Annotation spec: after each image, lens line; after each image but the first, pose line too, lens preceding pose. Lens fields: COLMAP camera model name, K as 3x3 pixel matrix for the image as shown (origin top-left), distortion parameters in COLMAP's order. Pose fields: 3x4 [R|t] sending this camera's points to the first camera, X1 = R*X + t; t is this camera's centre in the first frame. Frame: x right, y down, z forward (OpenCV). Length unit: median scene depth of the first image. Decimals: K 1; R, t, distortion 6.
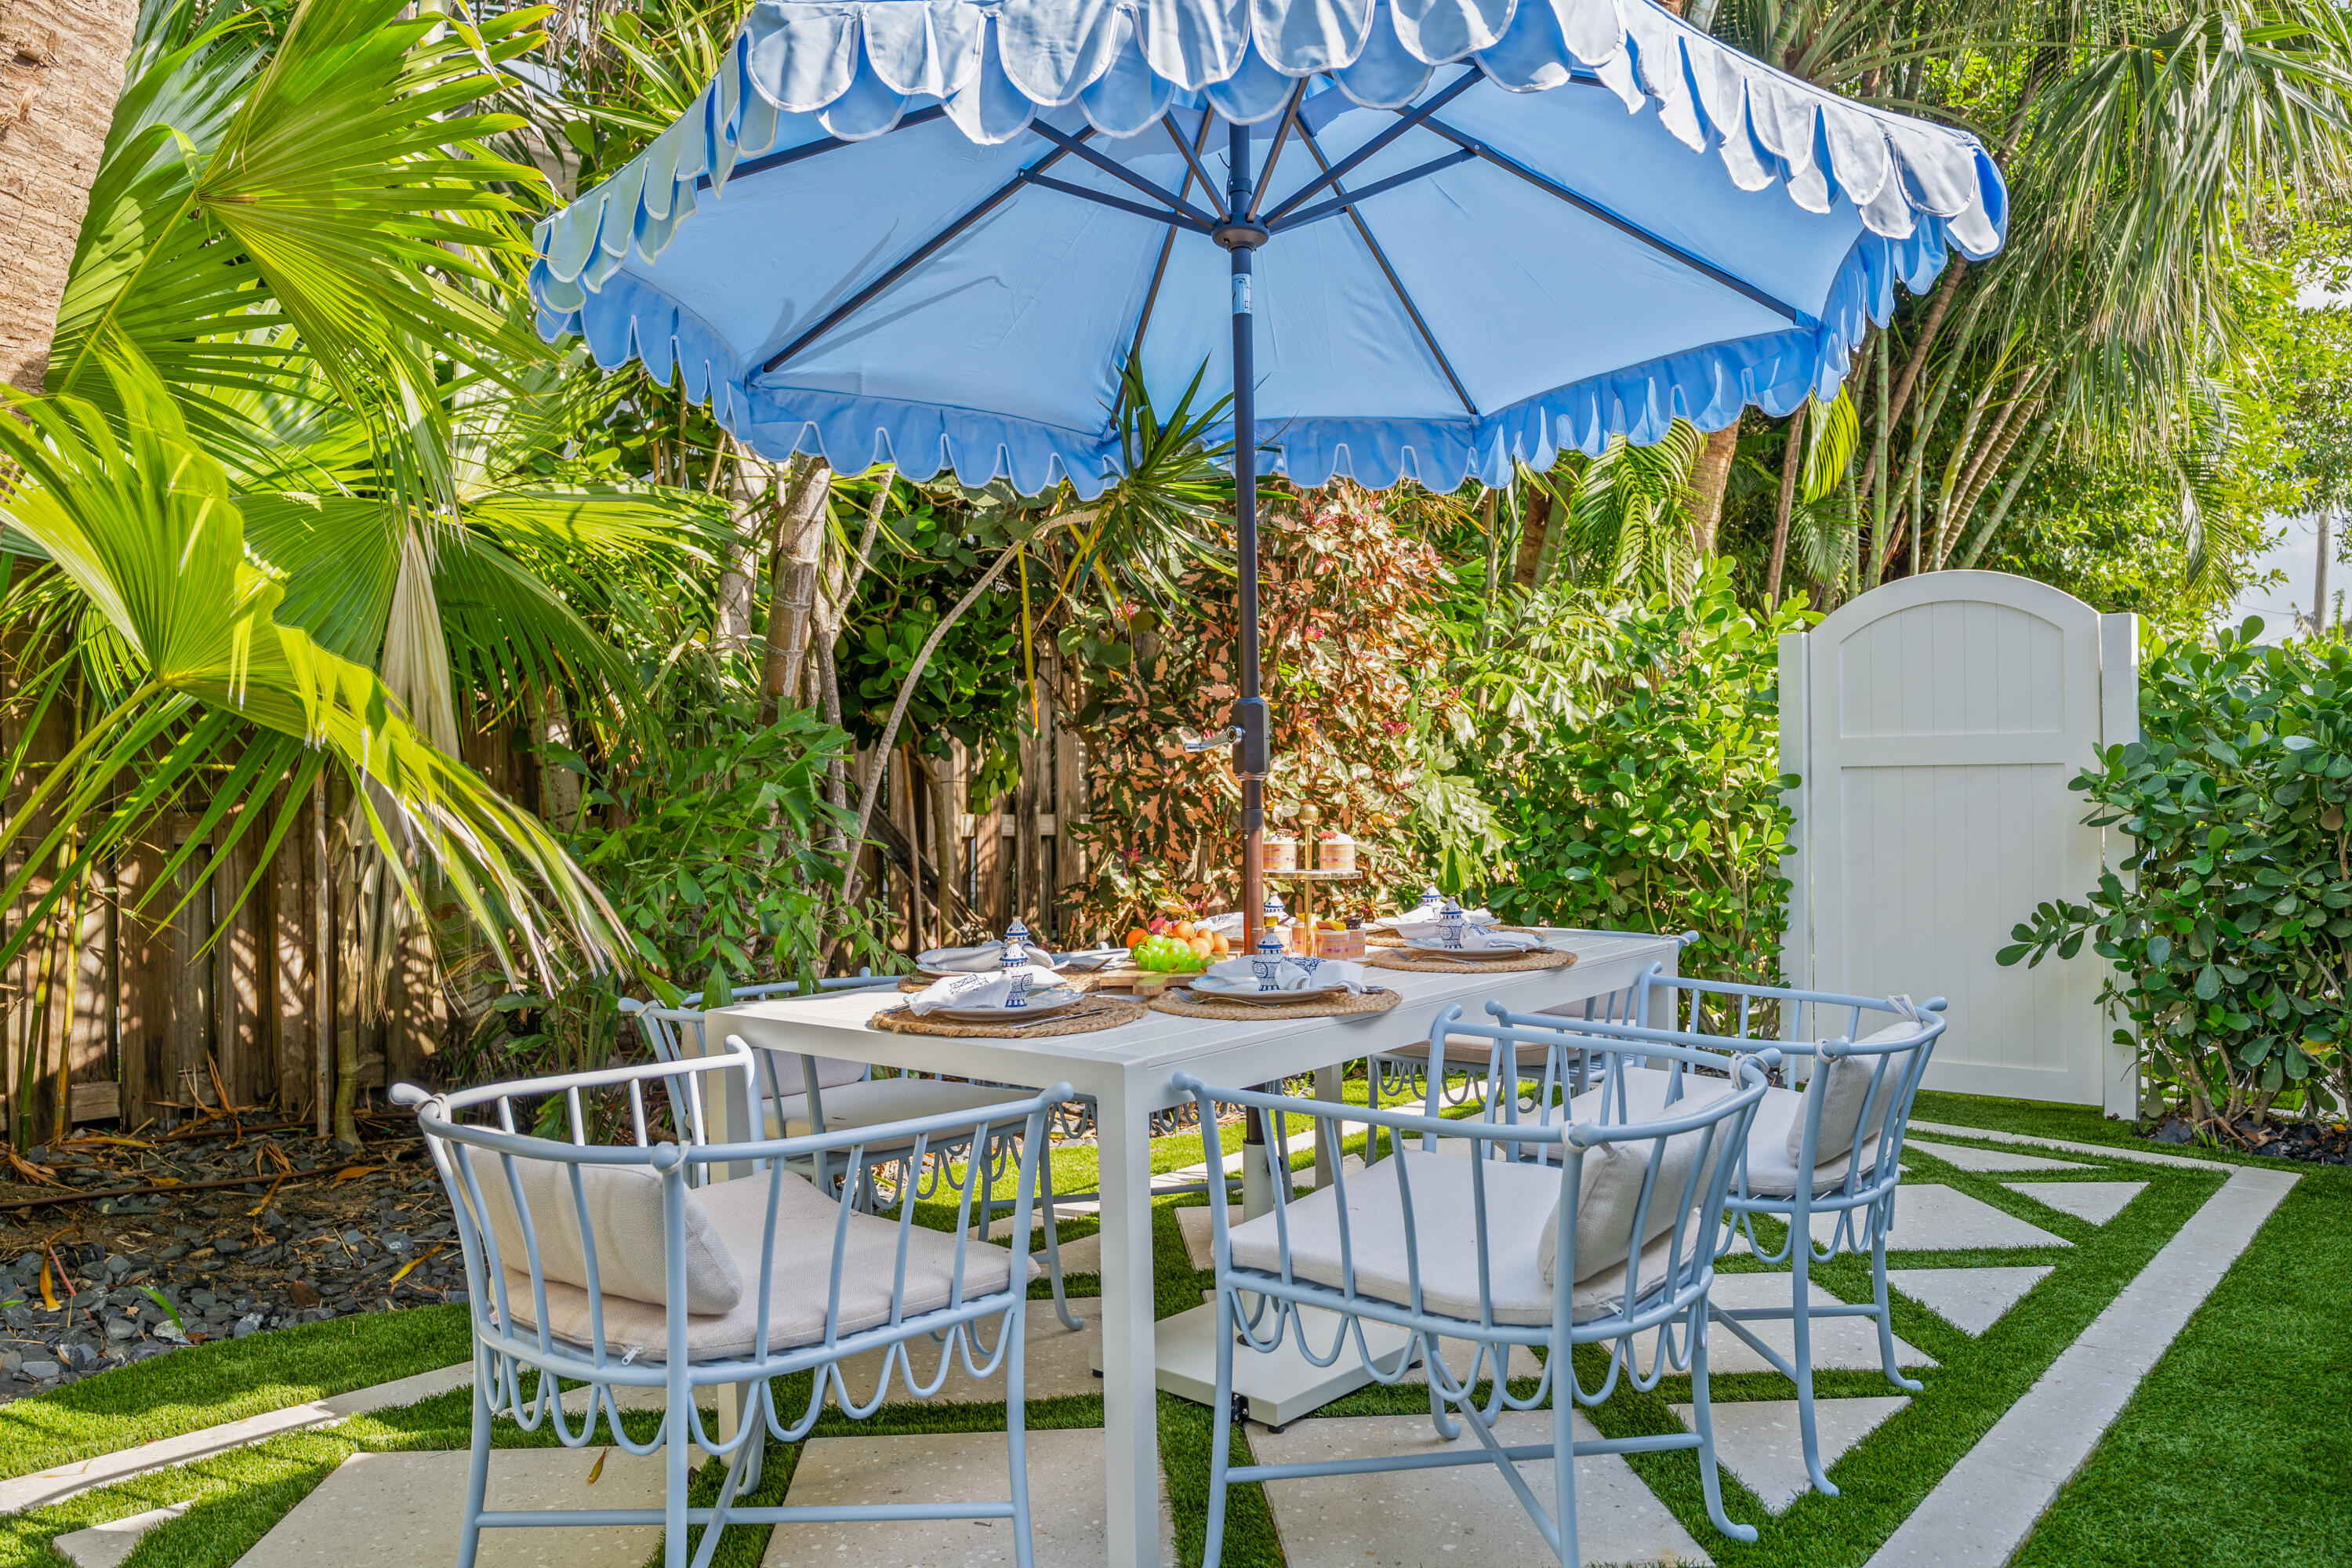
lens RADIAL K [[1690.3, 0, 1179.9], [0, 1690.3, 779.8], [0, 0, 1]] dist [0.040010, -0.006059]
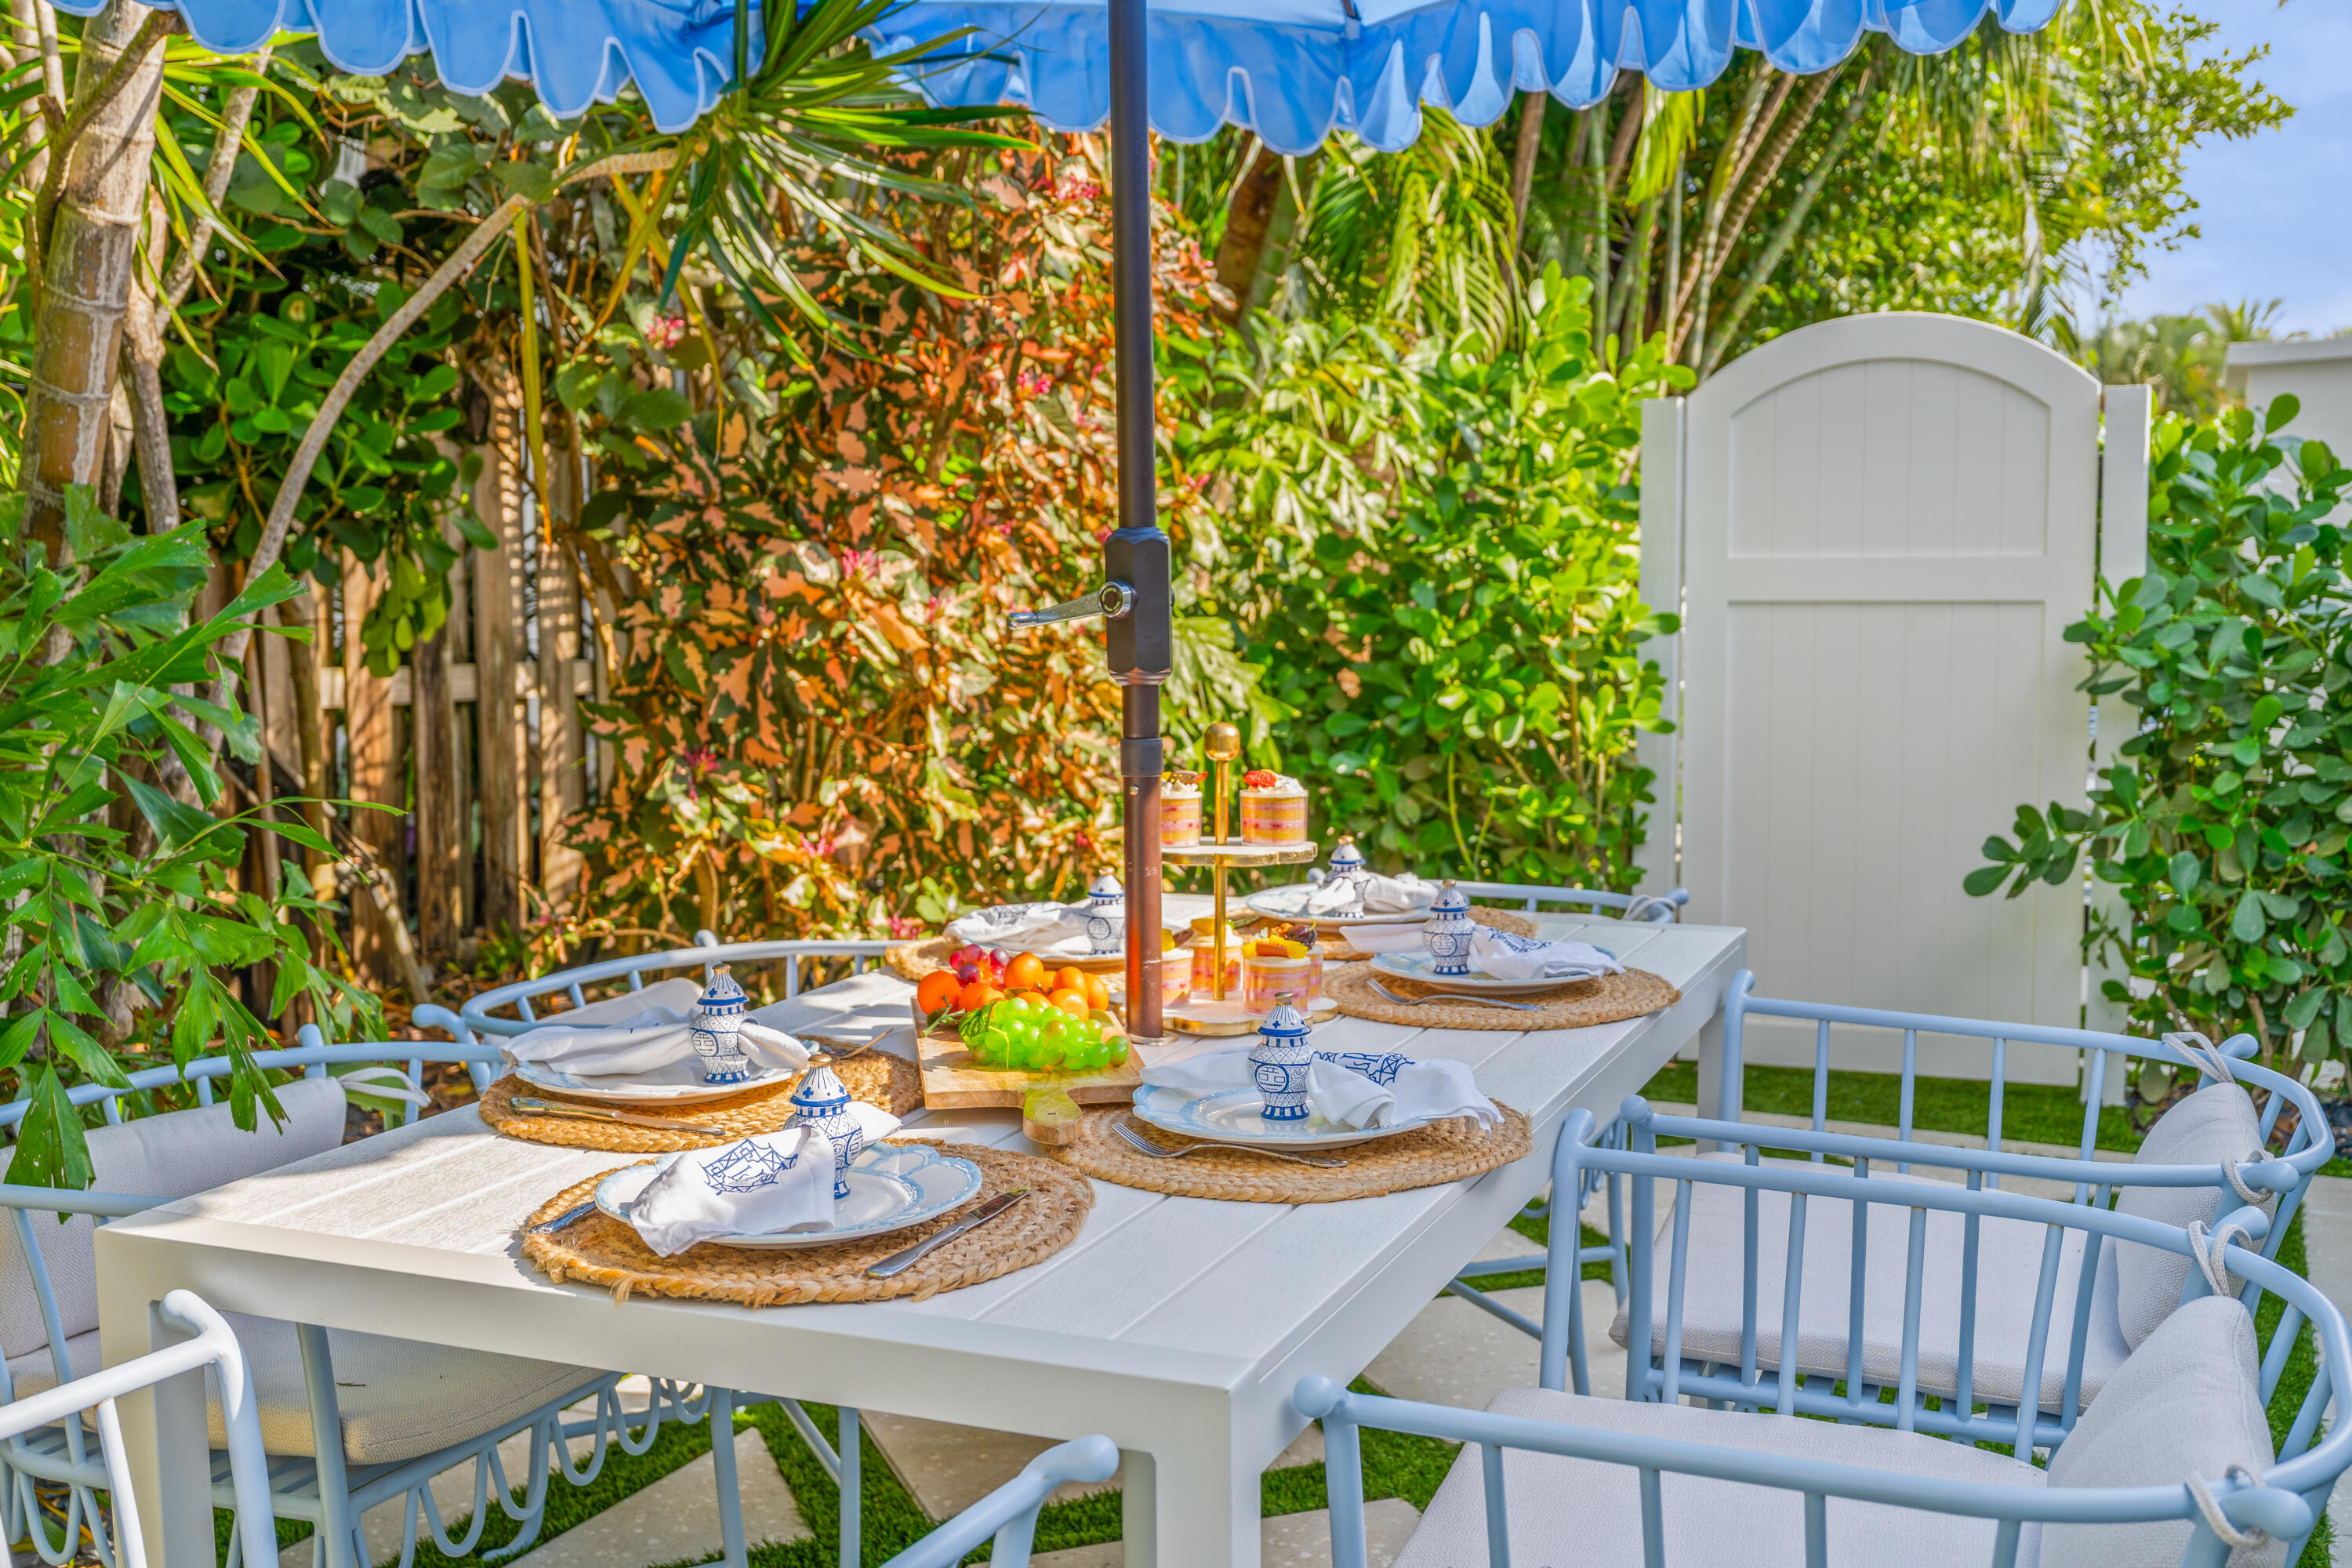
lens RADIAL K [[2385.7, 0, 1183.2], [0, 2385.7, 775.7], [0, 0, 1]] dist [0.039273, 0.022584]
pose [[0.962714, -0.016549, 0.270015, -0.099469], [-0.006924, 0.996293, 0.085751, -0.023988], [-0.270433, -0.084423, 0.959030, 0.182444]]
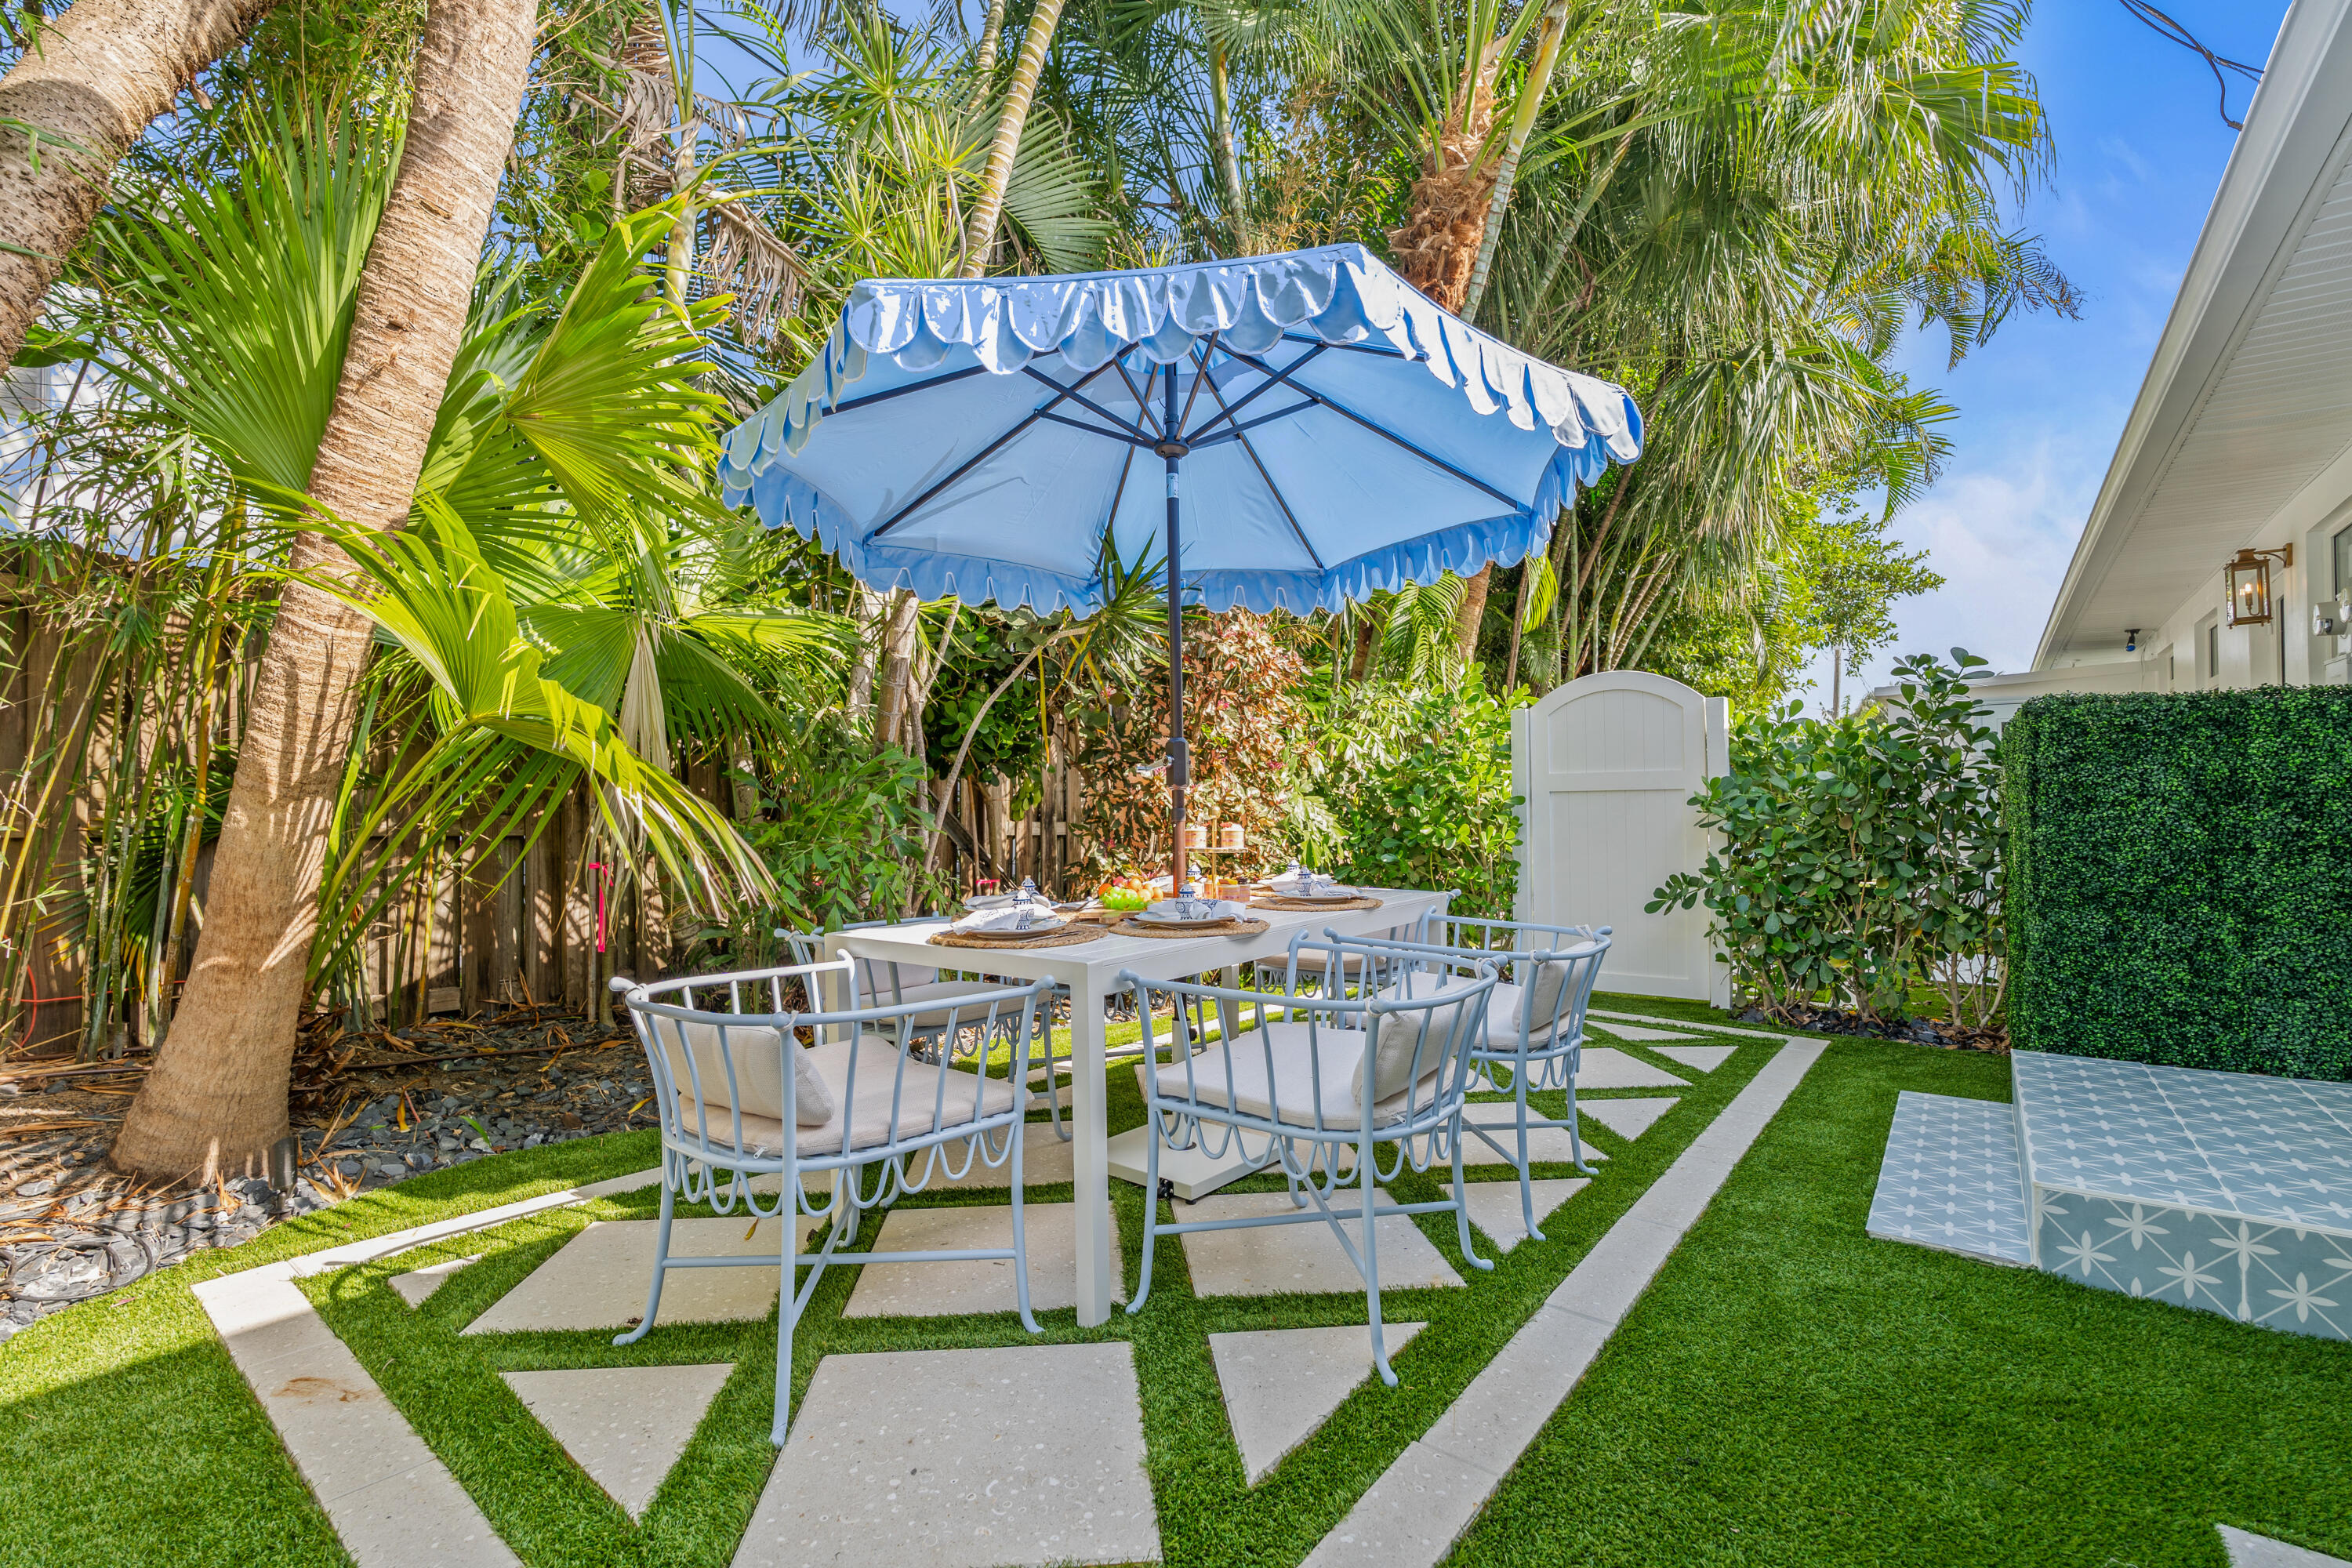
lens RADIAL K [[1039.3, 0, 1176.0], [0, 1039.3, 784.0], [0, 0, 1]] dist [0.027829, 0.000396]
pose [[0.999714, 0.002353, 0.023806, 0.011526], [-0.001792, 0.999721, -0.023553, 0.011729], [-0.023854, 0.023504, 0.999439, 0.018040]]
